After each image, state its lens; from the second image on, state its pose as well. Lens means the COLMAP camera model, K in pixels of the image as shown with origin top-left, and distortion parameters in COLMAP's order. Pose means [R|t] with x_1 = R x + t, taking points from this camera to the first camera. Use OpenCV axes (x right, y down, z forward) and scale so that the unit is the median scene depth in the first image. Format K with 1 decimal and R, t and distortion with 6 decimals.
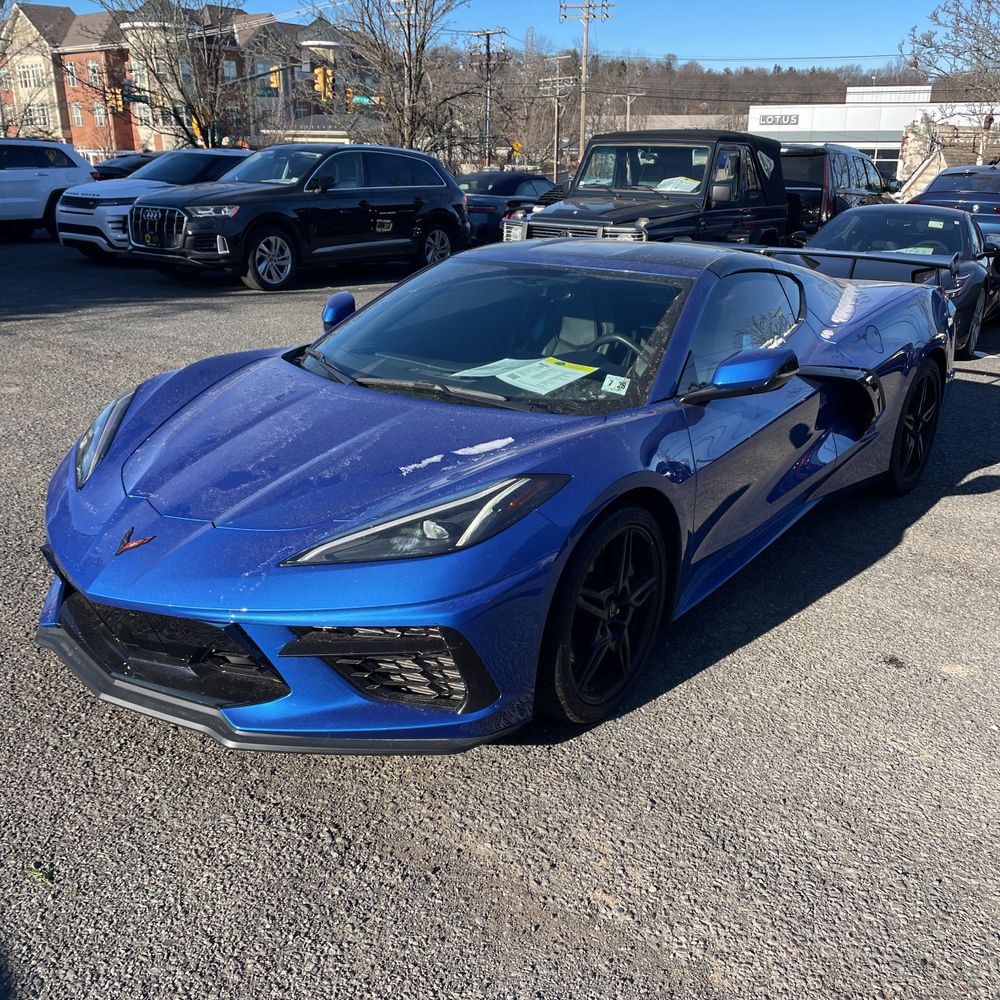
lens RADIAL K [[996.8, 0, 520.3], [0, 996.8, 498.6], [0, 0, 1]] dist [0.093529, -0.102462]
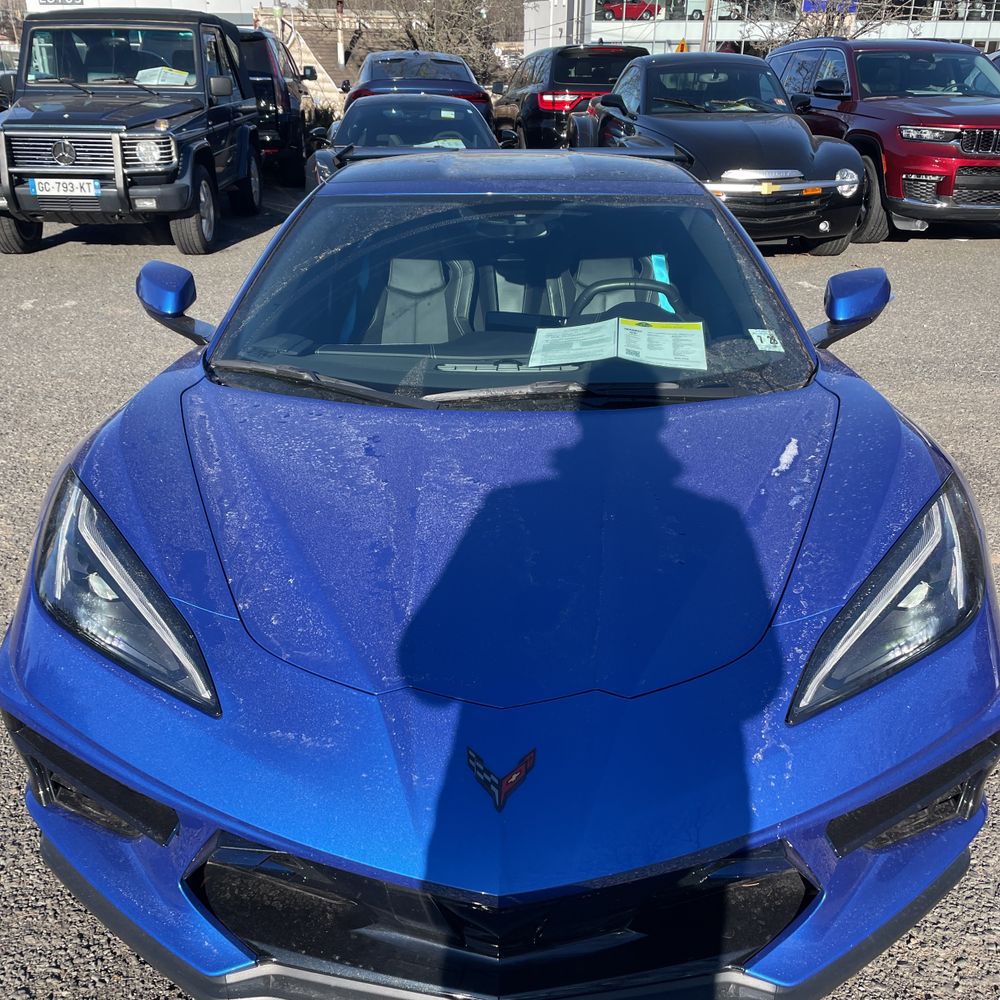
lens RADIAL K [[1014.1, 0, 493.7], [0, 1014.1, 499.0], [0, 0, 1]] dist [0.082542, -0.114002]
pose [[0.806463, -0.251497, 0.535133, -0.151070], [0.200275, 0.967722, 0.152981, -0.044561], [-0.556334, -0.016199, 0.830801, 0.122902]]
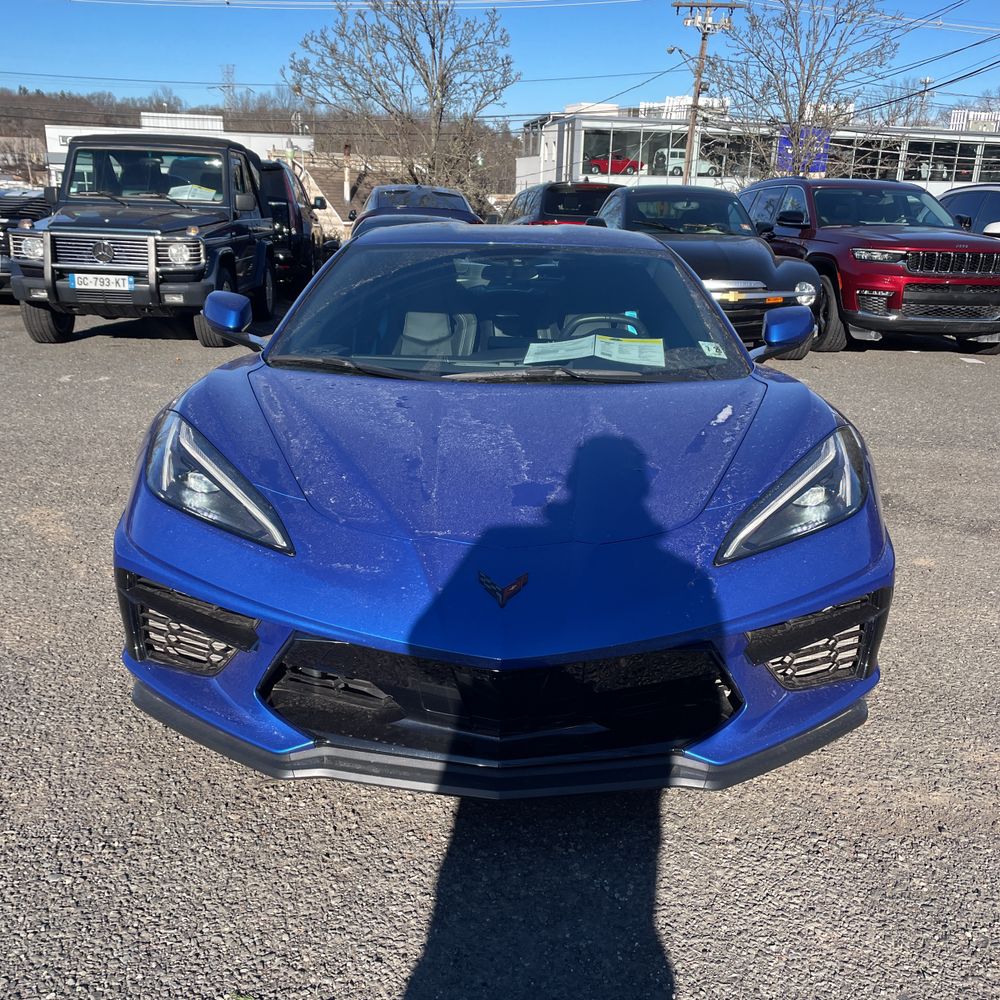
lens RADIAL K [[1012.9, 0, 499.4], [0, 1012.9, 496.5], [0, 0, 1]] dist [0.089779, -0.124982]
pose [[0.799494, -0.166238, 0.577212, -0.190191], [0.184182, 0.982498, 0.027852, -0.010514], [-0.571740, 0.084044, 0.816119, 0.084004]]
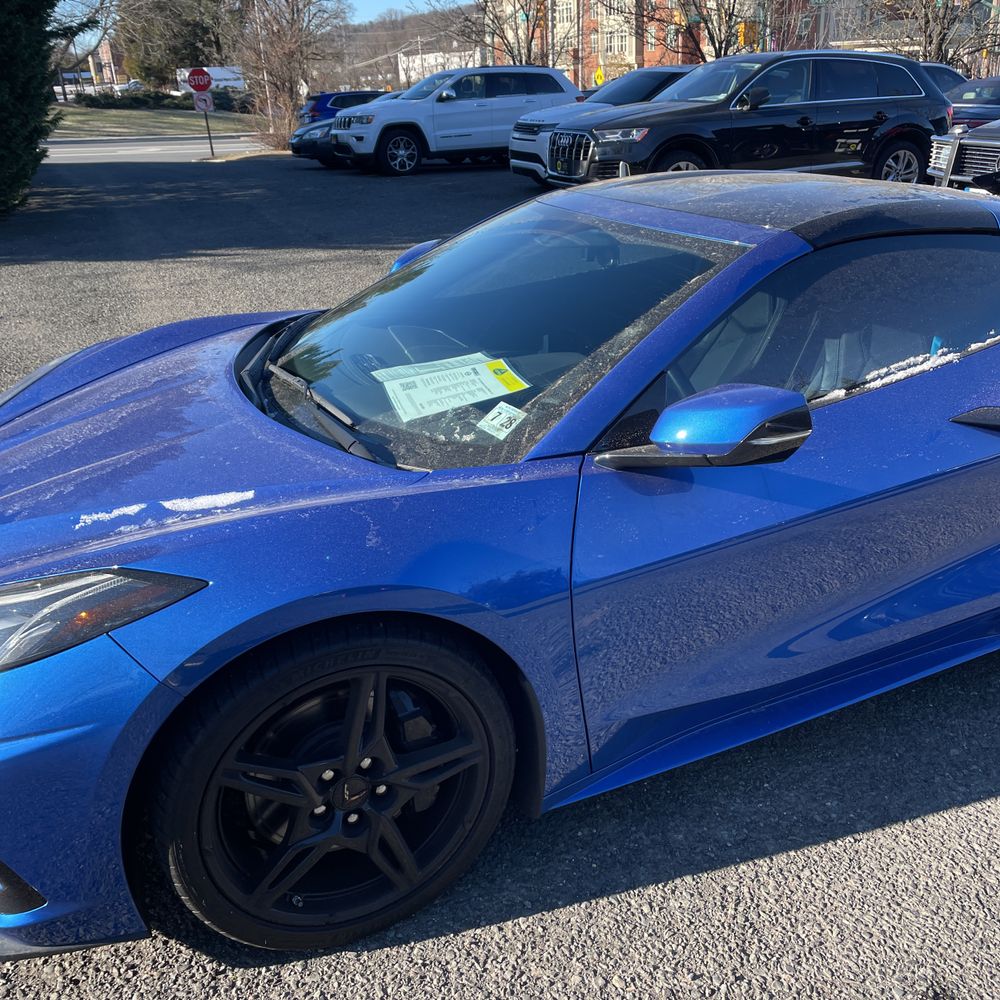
lens RADIAL K [[1013.4, 0, 524.4], [0, 1013.4, 504.5], [0, 0, 1]] dist [0.079963, -0.099146]
pose [[0.869444, 0.157347, -0.468305, 0.111432], [-0.123499, 0.987052, 0.102357, -0.034811], [0.478346, -0.031159, 0.877618, 0.122777]]
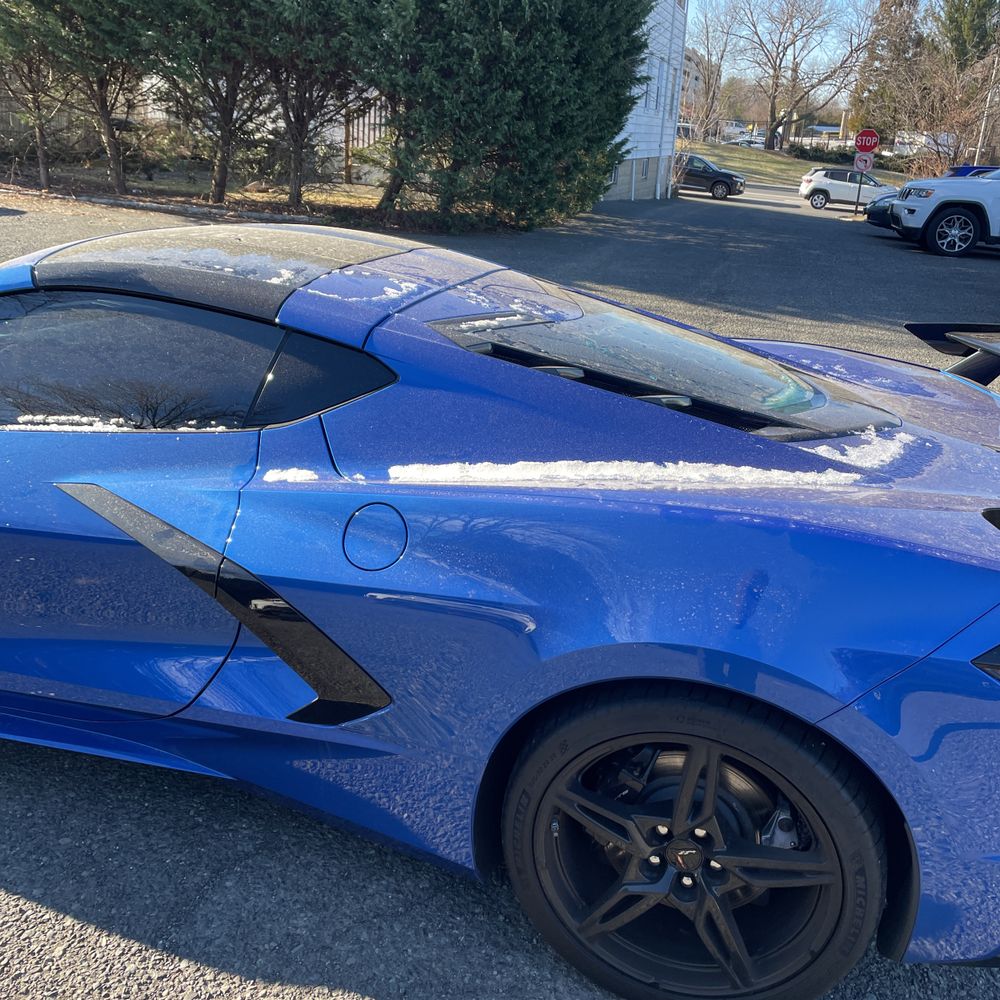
lens RADIAL K [[1014.1, 0, 493.7], [0, 1014.1, 499.0], [0, 0, 1]] dist [0.082542, -0.114002]
pose [[0.357841, 0.341316, -0.869168, 0.273285], [-0.365922, 0.907614, 0.205762, -0.103140], [0.859099, 0.244417, 0.449677, 0.310197]]
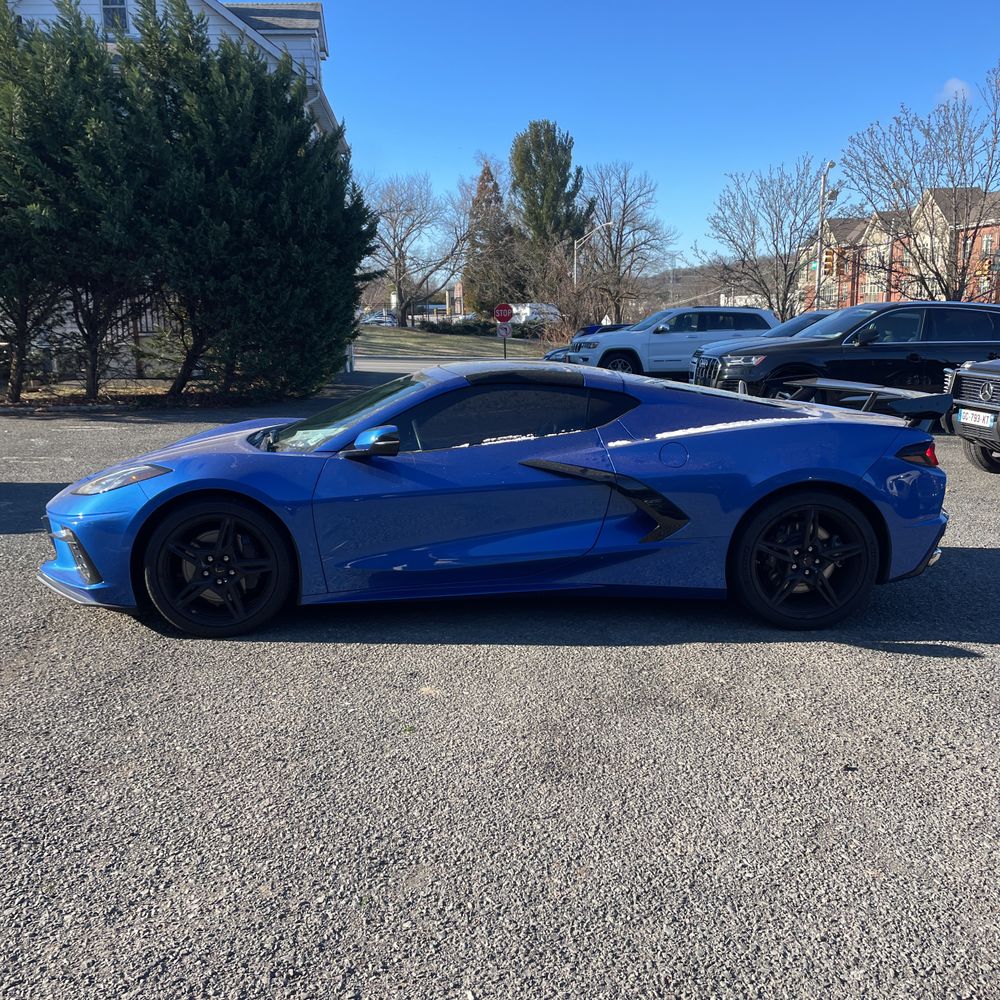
lens RADIAL K [[1007.8, 0, 493.6], [0, 1007.8, 513.9], [0, 0, 1]] dist [0.092715, -0.132841]
pose [[0.663842, 0.133586, -0.735846, 0.380772], [-0.237283, 0.970703, -0.037842, -0.003231], [0.709233, 0.199724, 0.676091, 0.050249]]
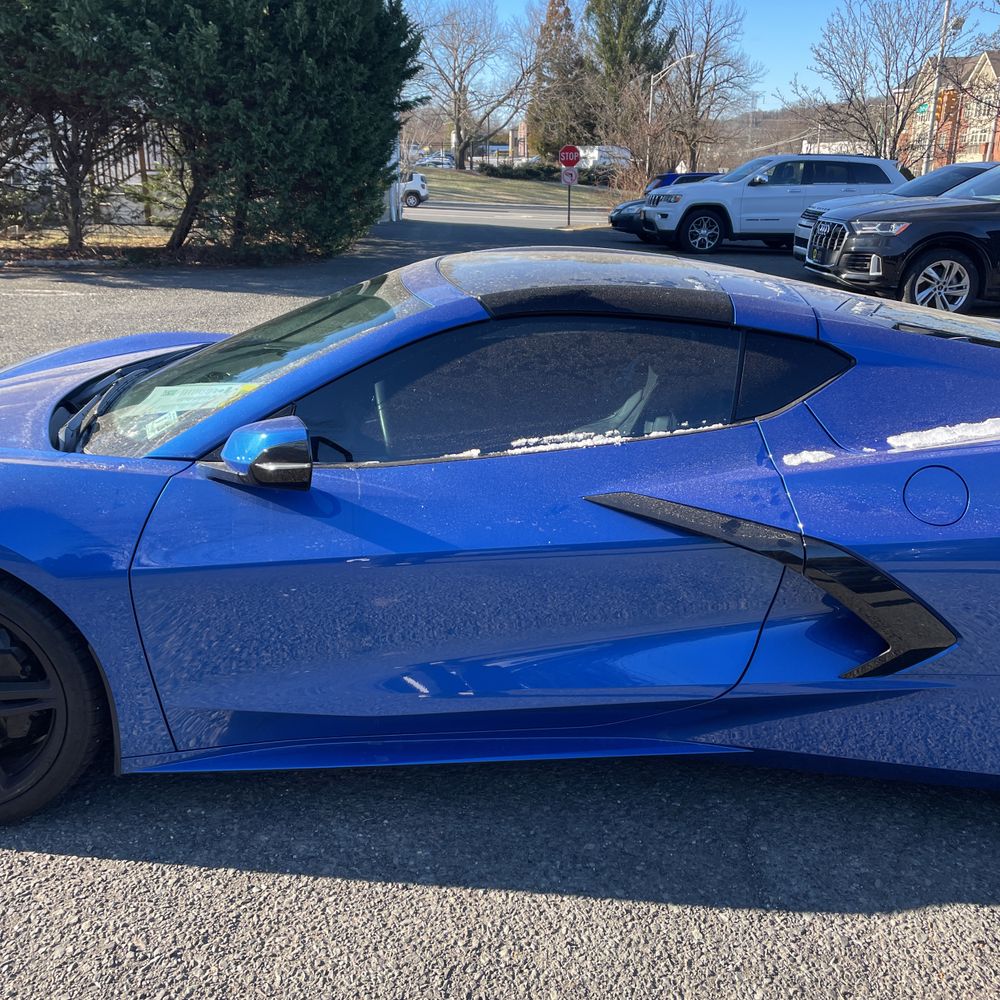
lens RADIAL K [[1014.1, 0, 493.7], [0, 1014.1, 499.0], [0, 0, 1]] dist [0.082542, -0.114002]
pose [[0.617418, 0.252595, -0.744977, 0.216879], [-0.271613, 0.957253, 0.099465, -0.054316], [0.738256, 0.140934, 0.659633, 0.190080]]
